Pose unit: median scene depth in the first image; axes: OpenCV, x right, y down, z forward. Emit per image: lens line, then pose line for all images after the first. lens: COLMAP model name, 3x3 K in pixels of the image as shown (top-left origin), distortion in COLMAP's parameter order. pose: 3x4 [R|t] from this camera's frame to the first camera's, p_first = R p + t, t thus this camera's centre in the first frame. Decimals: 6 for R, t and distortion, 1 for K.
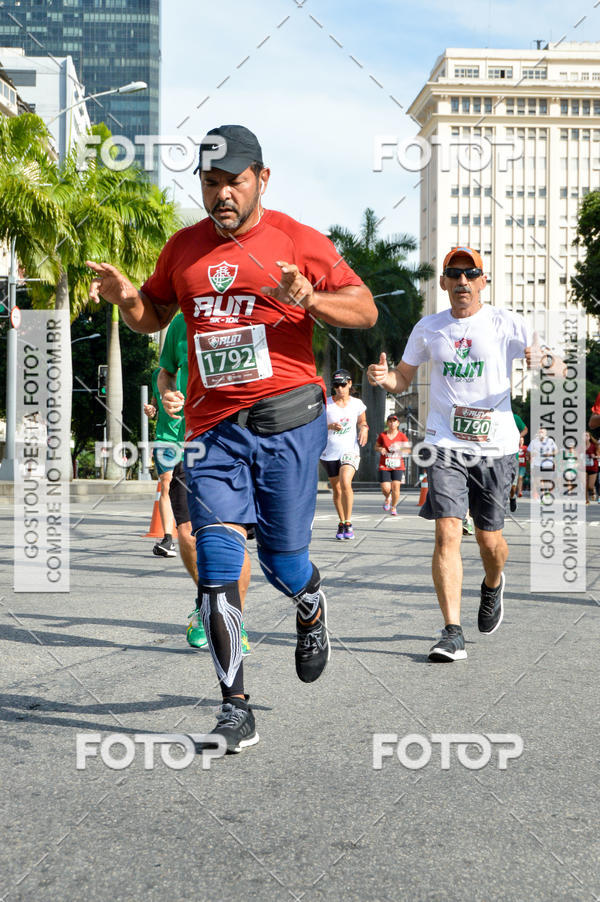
lens RADIAL K [[2802.7, 0, 301.6], [0, 2802.7, 410.9], [0, 0, 1]] dist [0.318696, -0.316782]
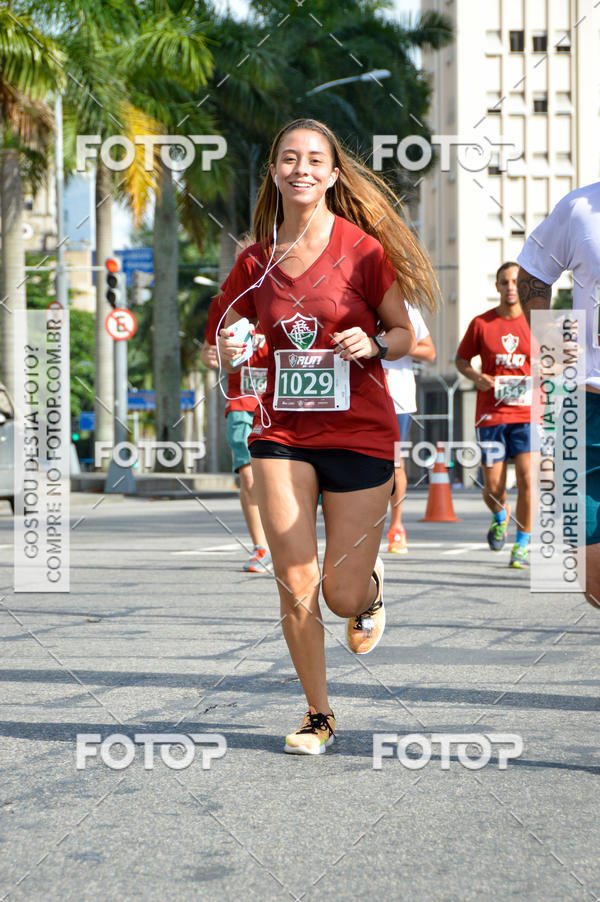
lens RADIAL K [[4246.7, 0, 273.5], [0, 4246.7, 415.5], [0, 0, 1]] dist [0.360730, 3.925513]
pose [[0.999793, -0.014073, 0.014668, 0.005456], [0.013970, 0.999877, 0.007094, 0.010159], [-0.014766, -0.006887, 0.999867, 0.271888]]
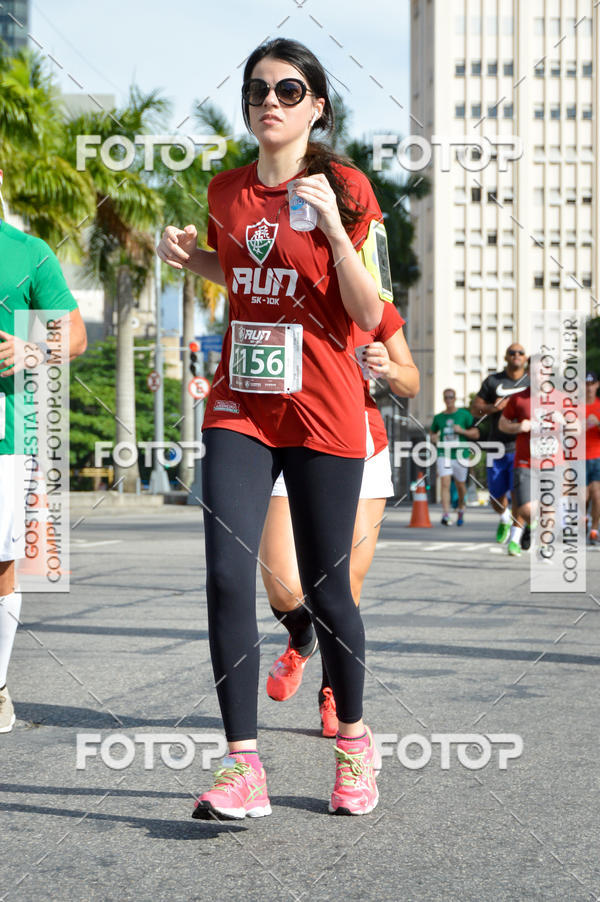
lens RADIAL K [[3476.2, 0, 290.6], [0, 3476.2, 408.7], [0, 0, 1]] dist [0.258842, 0.781977]
pose [[0.999958, -0.004053, 0.008246, 0.005567], [0.004062, 0.999991, -0.001180, 0.005639], [-0.008241, 0.001213, 0.999965, 0.145370]]
